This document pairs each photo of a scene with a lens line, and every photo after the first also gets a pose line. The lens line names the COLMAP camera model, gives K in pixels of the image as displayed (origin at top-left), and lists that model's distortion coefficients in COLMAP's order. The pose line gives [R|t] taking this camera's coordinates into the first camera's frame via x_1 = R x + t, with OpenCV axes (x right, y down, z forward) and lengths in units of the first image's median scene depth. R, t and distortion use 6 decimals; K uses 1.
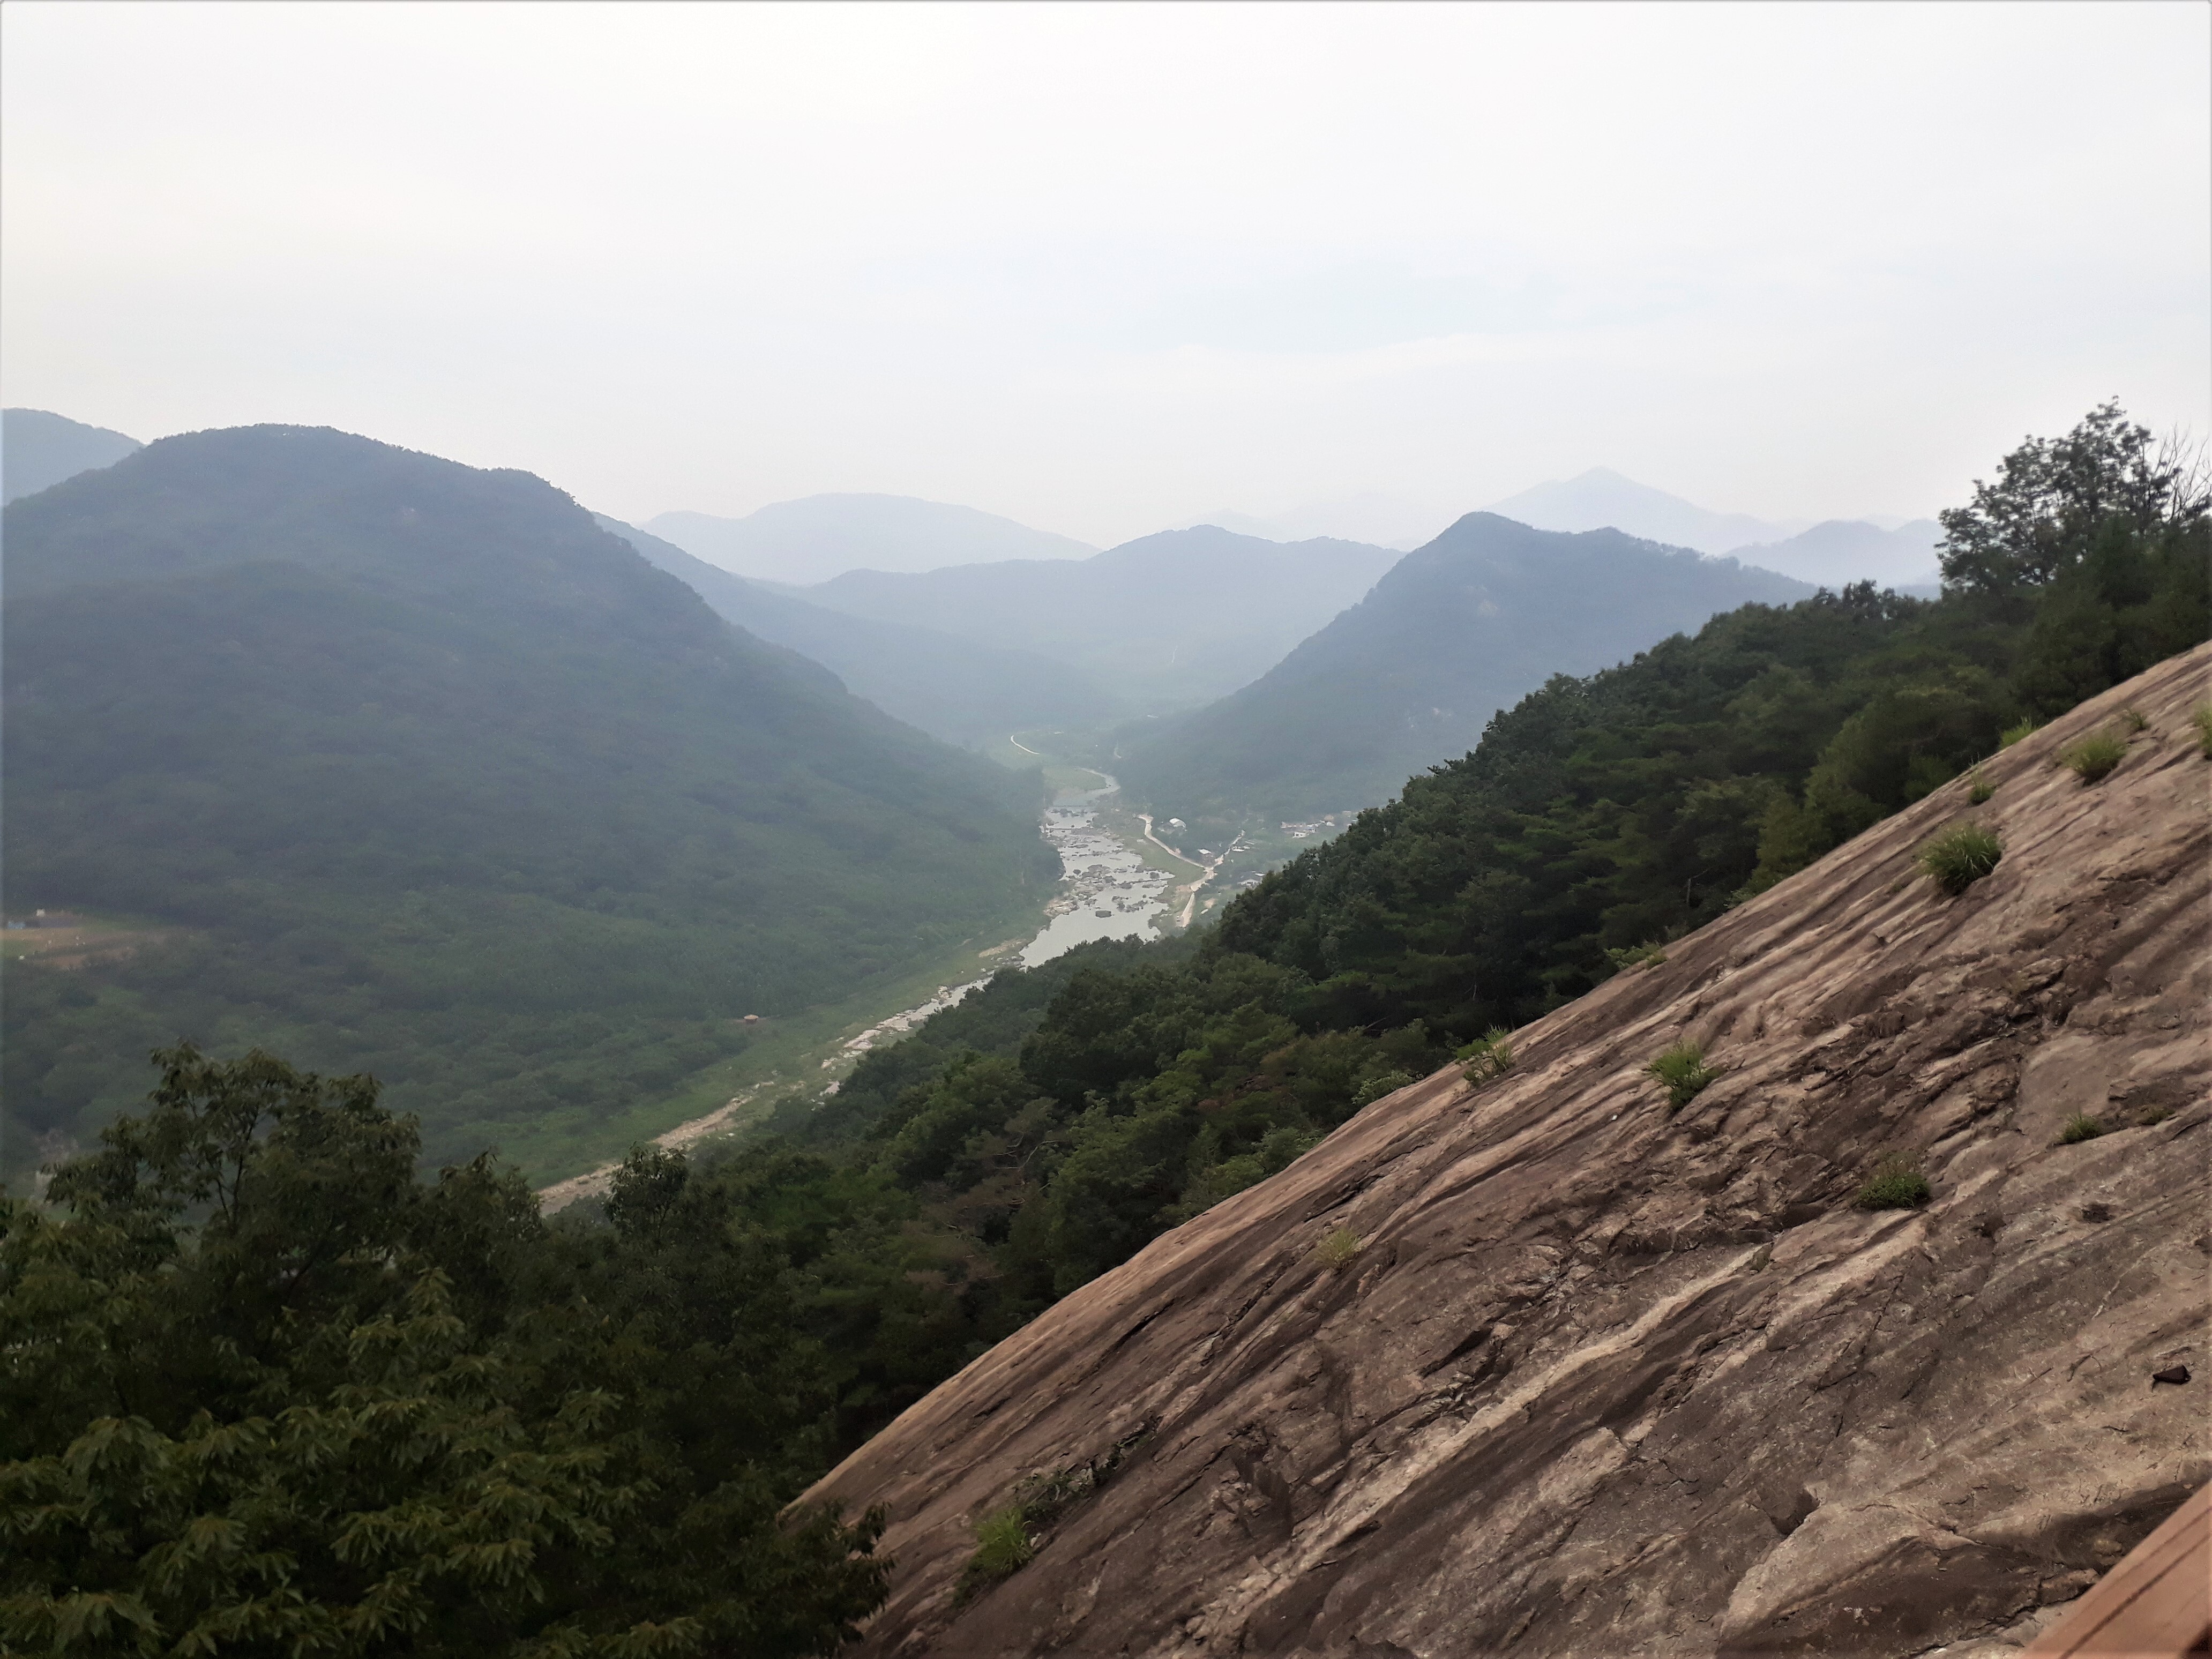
lens RADIAL K [[1760.9, 0, 1111.1], [0, 1760.9, 827.0], [0, 0, 1]] dist [0.028084, -0.032230]
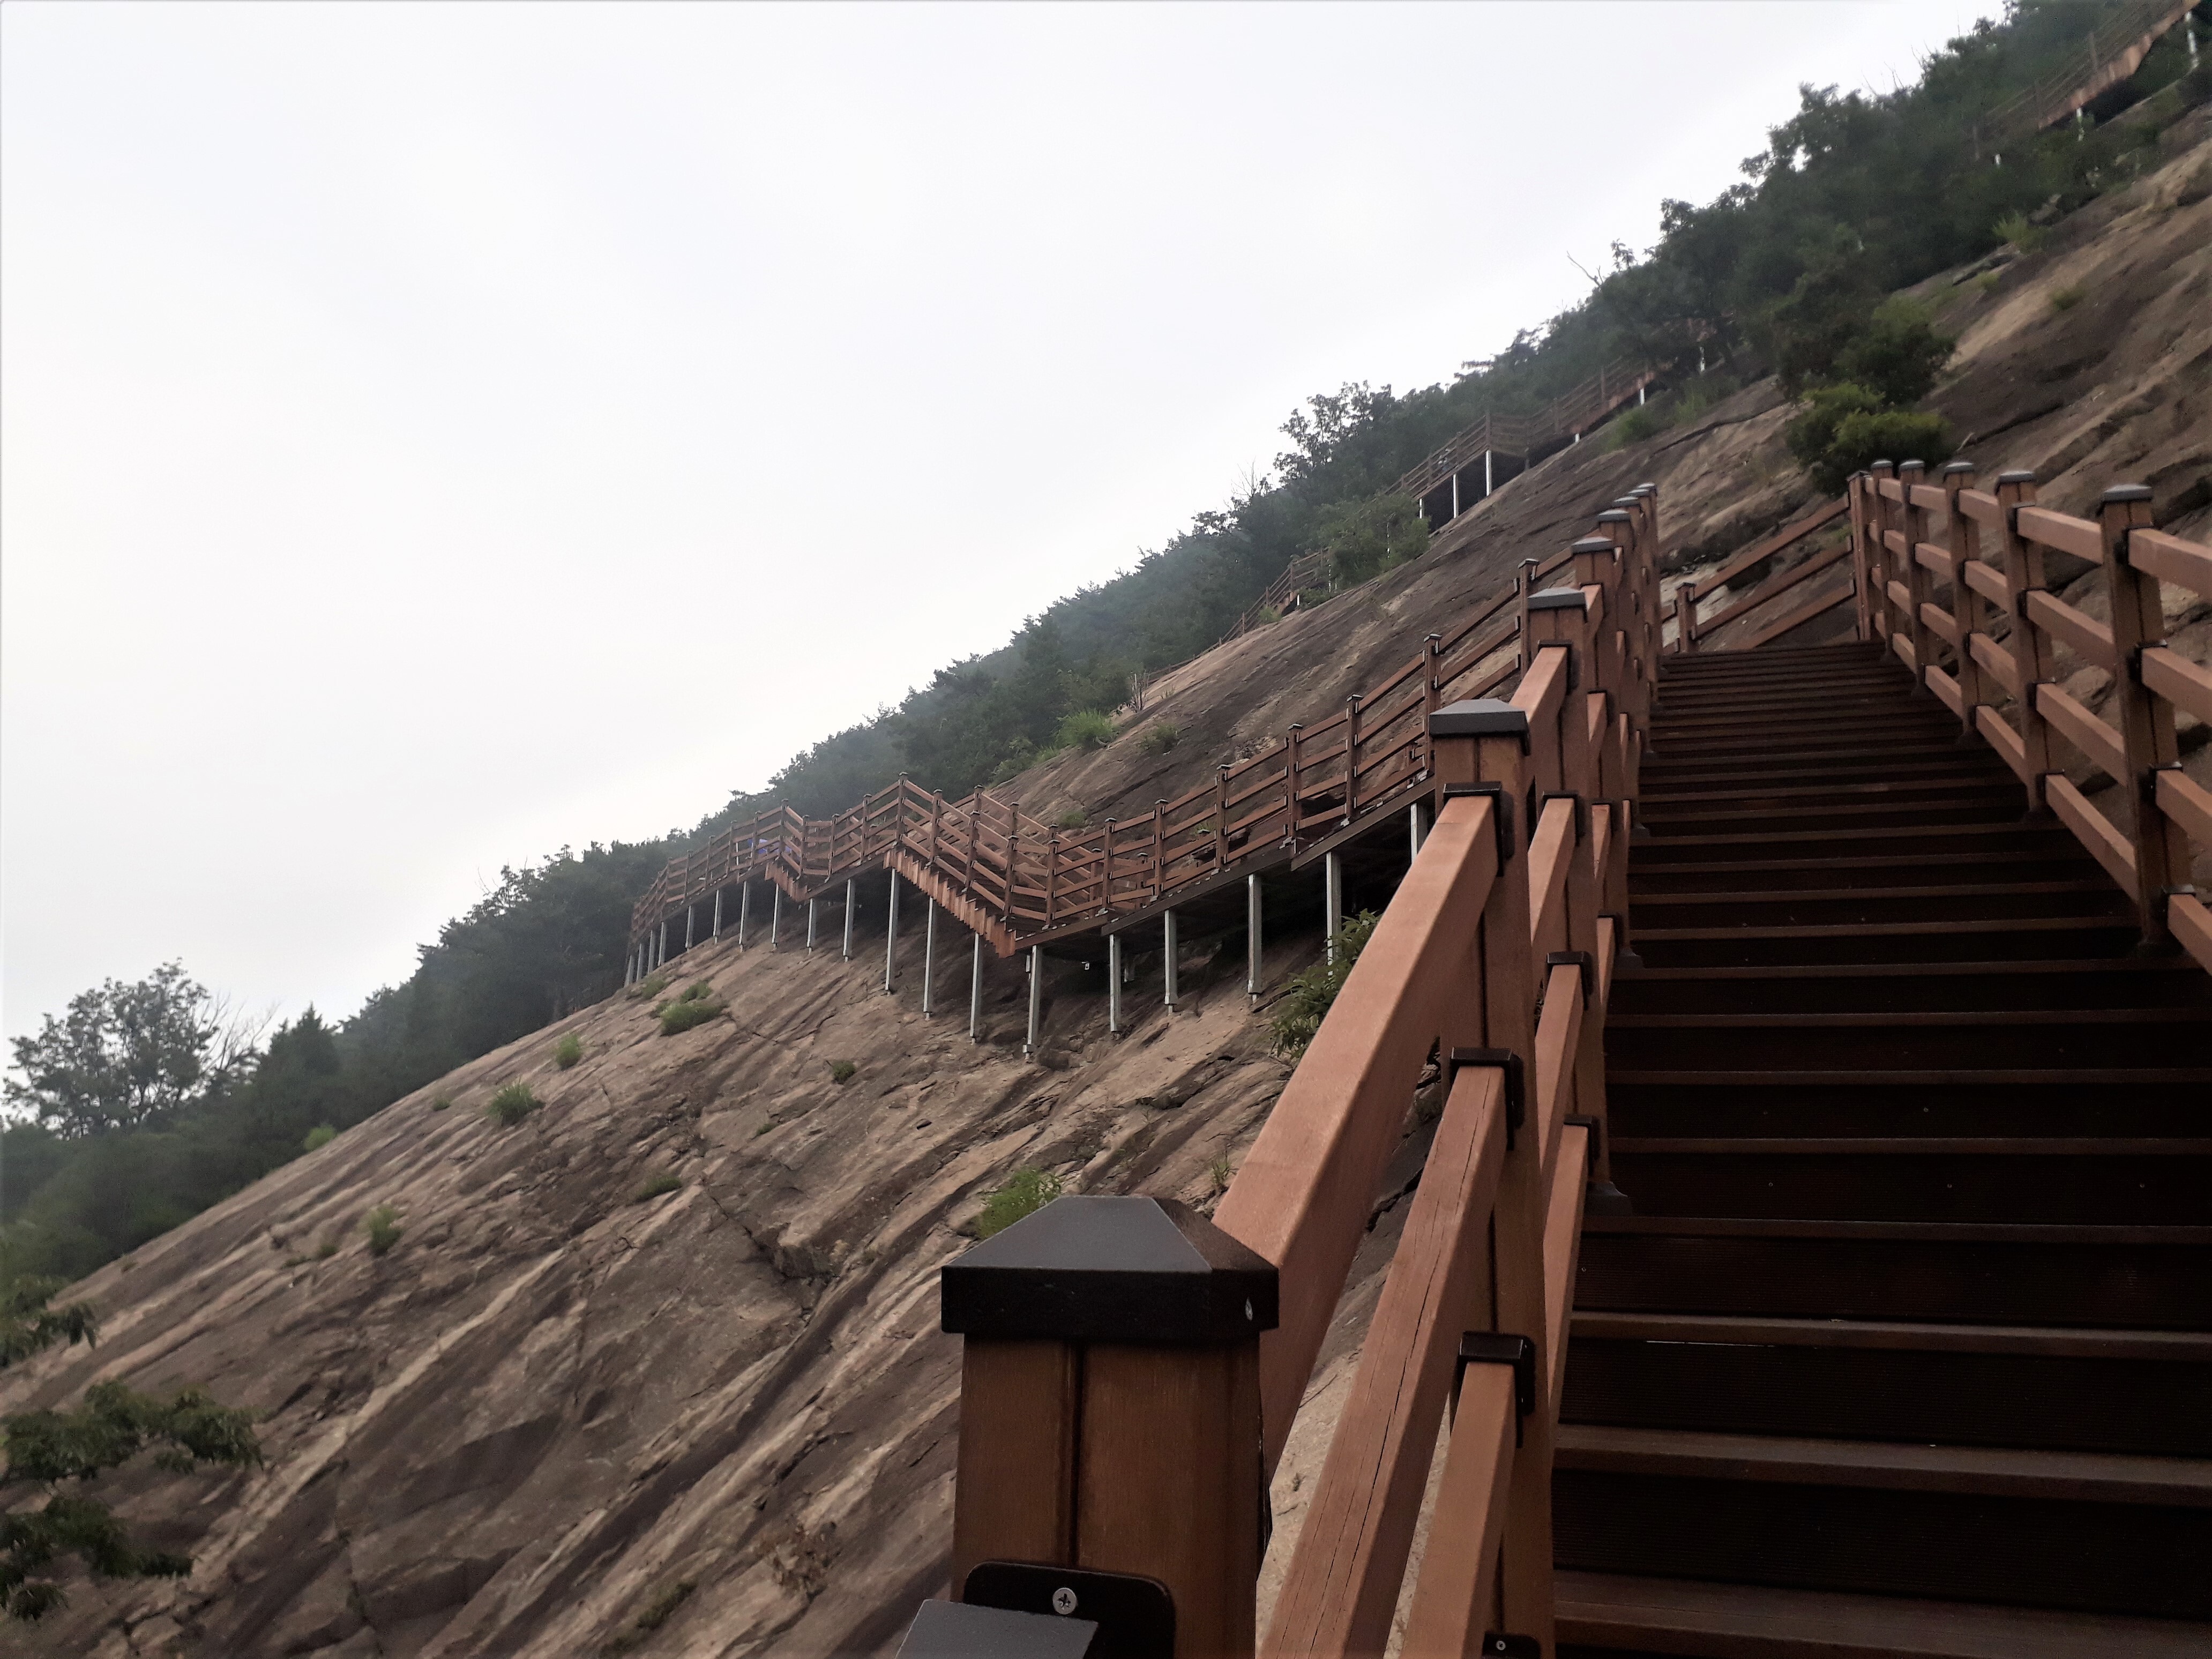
lens RADIAL K [[1760.9, 0, 1123.0], [0, 1760.9, 807.4], [0, 0, 1]] dist [0.028084, -0.032230]
pose [[0.432317, 0.250996, 0.866085, -0.585808], [0.088075, 0.944133, -0.317578, 0.258908], [-0.897410, 0.213575, 0.386059, -0.127316]]
